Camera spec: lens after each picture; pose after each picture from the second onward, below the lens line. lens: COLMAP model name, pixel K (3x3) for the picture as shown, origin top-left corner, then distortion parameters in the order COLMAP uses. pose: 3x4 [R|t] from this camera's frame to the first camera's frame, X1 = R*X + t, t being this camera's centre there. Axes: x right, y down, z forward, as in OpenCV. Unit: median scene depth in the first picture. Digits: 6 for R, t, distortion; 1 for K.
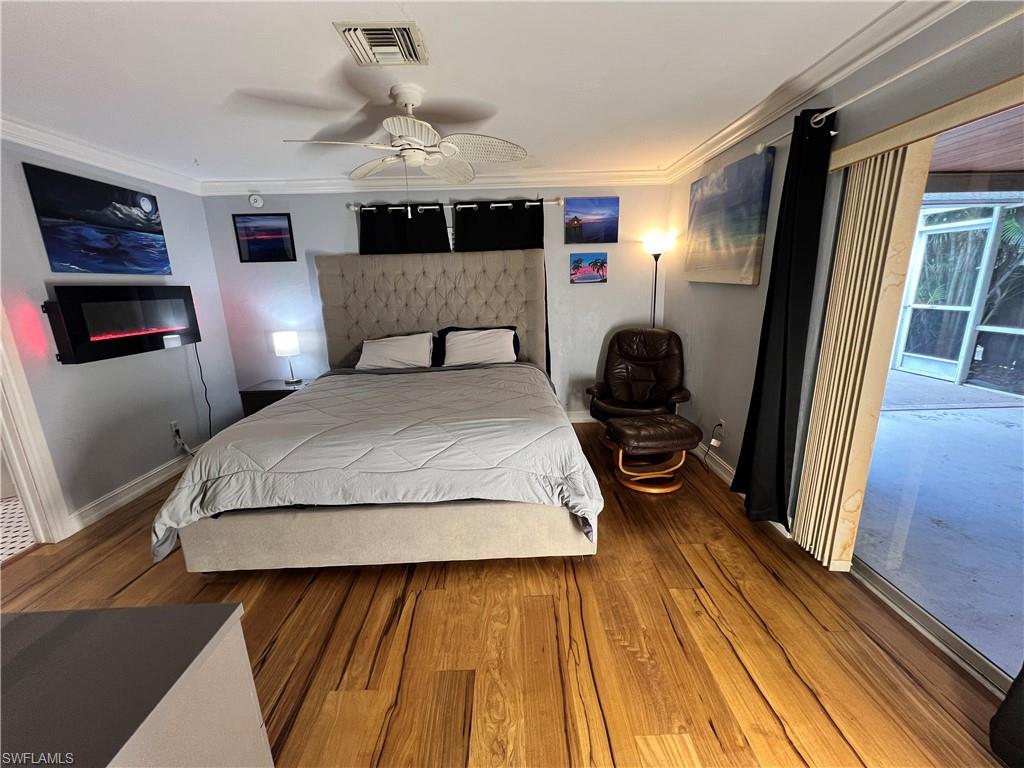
lens RADIAL K [[408.8, 0, 514.7], [0, 408.8, 385.2], [0, 0, 1]] dist [0.000240, 0.000085]
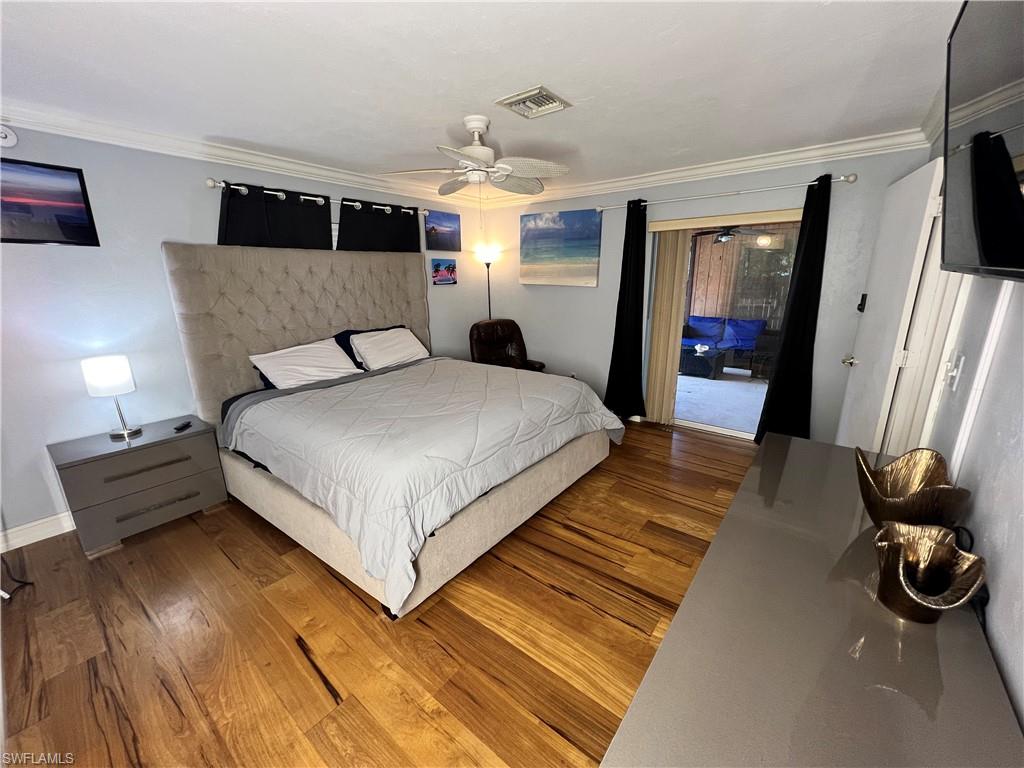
lens RADIAL K [[408.8, 0, 516.1], [0, 408.8, 382.5], [0, 0, 1]] dist [0.000240, 0.000085]
pose [[0.635002, -0.172307, 0.753049, -0.663063], [0.178221, 0.981187, 0.074224, -0.027364], [-0.751671, 0.087077, 0.653764, 0.115590]]
